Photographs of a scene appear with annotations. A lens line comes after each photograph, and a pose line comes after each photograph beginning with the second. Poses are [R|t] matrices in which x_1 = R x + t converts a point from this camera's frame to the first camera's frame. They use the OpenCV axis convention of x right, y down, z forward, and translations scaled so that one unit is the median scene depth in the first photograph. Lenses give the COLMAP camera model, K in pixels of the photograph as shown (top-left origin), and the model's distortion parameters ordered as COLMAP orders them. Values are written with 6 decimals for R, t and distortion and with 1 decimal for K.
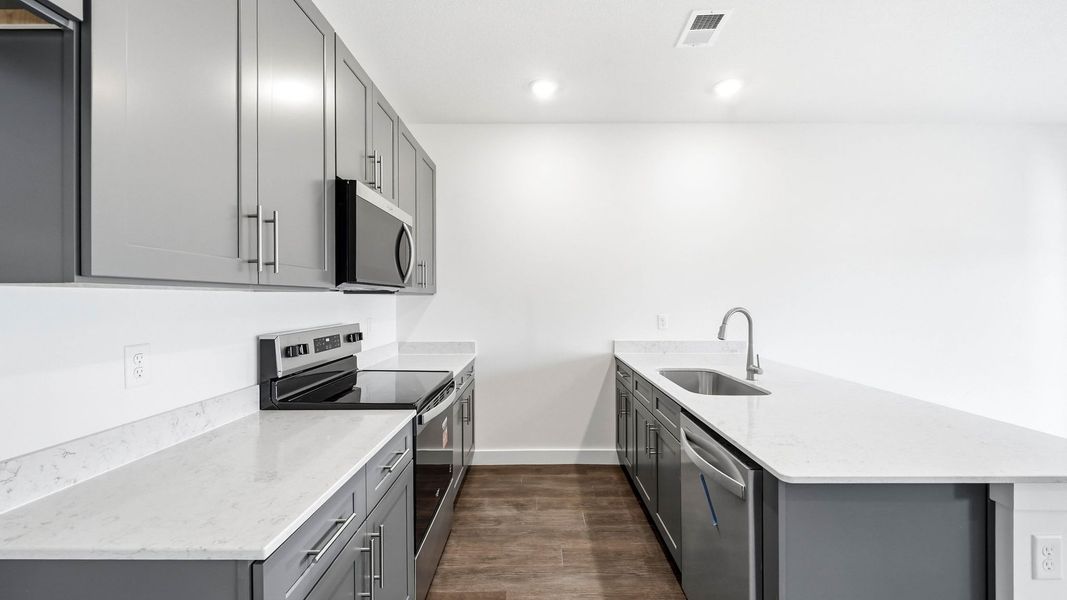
lens RADIAL K [[409.4, 0, 534.7], [0, 409.4, 300.1], [0, 0, 1]] dist [-0.000702, -0.000323]
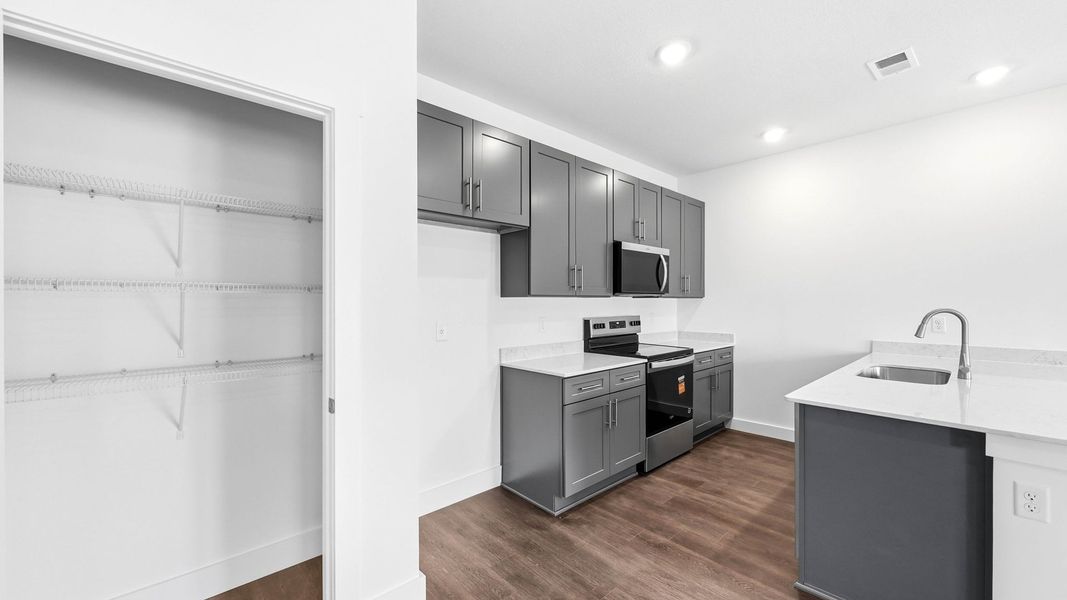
lens RADIAL K [[409.4, 0, 531.9], [0, 409.4, 306.0], [0, 0, 1]] dist [-0.000702, -0.000323]
pose [[0.675001, 0.008885, -0.737763, 0.555605], [-0.001052, 0.999938, 0.011080, -0.000331], [0.737816, -0.006703, 0.674969, -0.501126]]
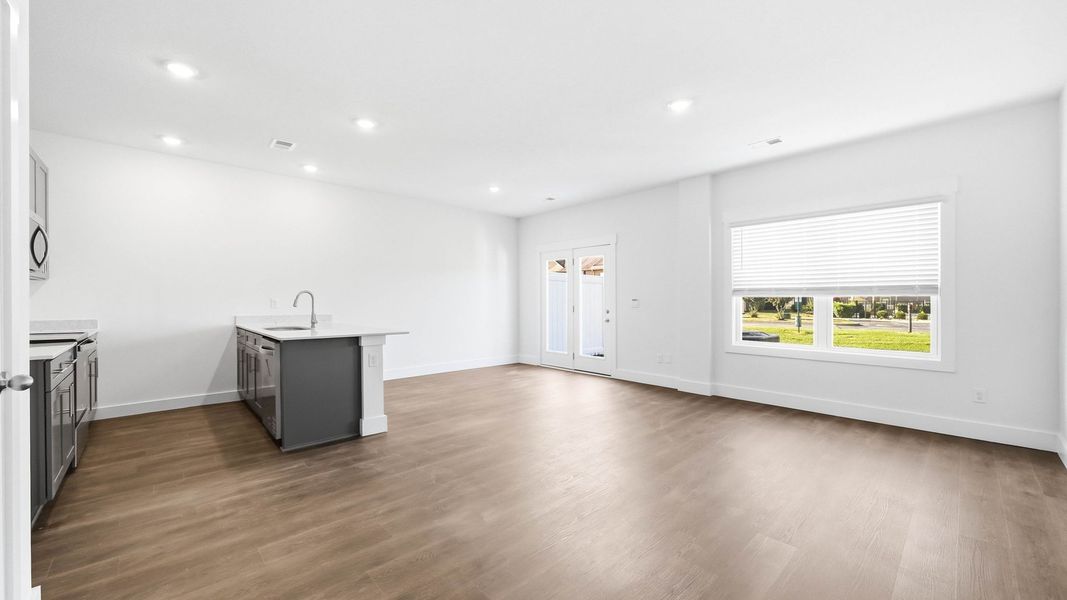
lens RADIAL K [[409.4, 0, 534.4], [0, 409.4, 305.9], [0, 0, 1]] dist [-0.000702, -0.000323]
pose [[0.725734, -0.003582, 0.687966, -0.055204], [-0.001197, 0.999978, 0.006469, 0.076495], [-0.687974, -0.005518, 0.725714, -1.170584]]
